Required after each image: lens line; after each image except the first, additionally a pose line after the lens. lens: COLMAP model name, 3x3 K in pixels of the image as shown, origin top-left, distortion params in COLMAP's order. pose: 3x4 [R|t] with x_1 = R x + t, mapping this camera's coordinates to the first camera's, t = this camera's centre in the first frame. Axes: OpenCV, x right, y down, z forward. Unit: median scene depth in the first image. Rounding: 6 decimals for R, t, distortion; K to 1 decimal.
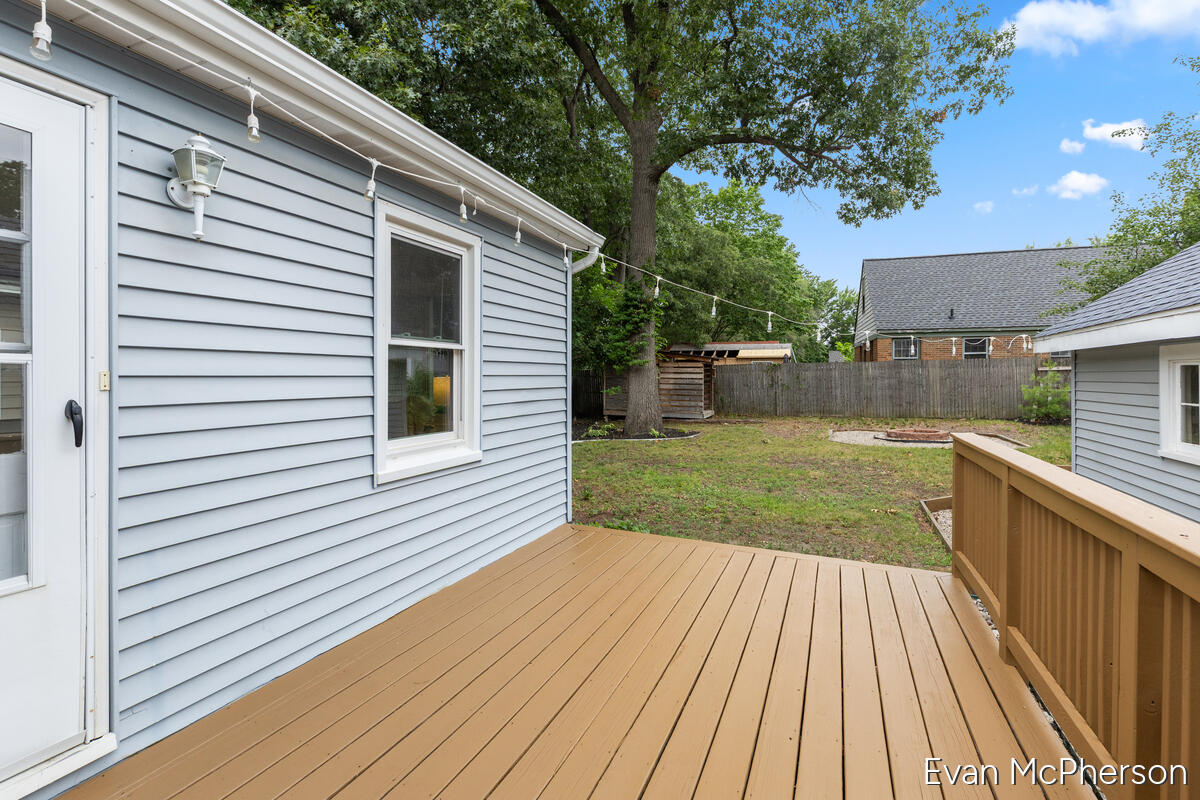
lens RADIAL K [[543.8, 0, 593.5], [0, 543.8, 379.6], [0, 0, 1]] dist [0.002307, 0.000008]
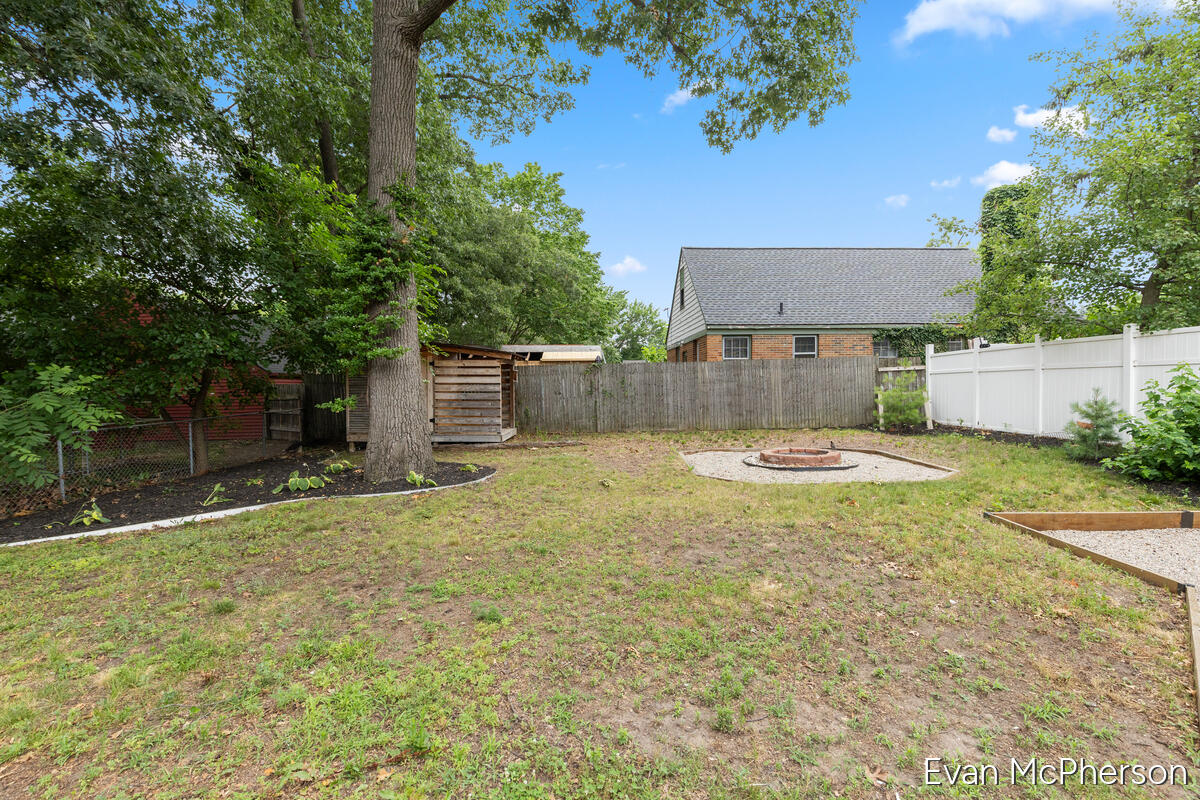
lens RADIAL K [[543.8, 0, 600.5], [0, 543.8, 399.1], [0, 0, 1]] dist [0.002307, 0.000008]
pose [[0.928309, -0.017534, 0.371395, 0.059624], [0.011803, 0.999774, 0.017698, 0.006498], [-0.371621, -0.012046, 0.928306, 0.295931]]
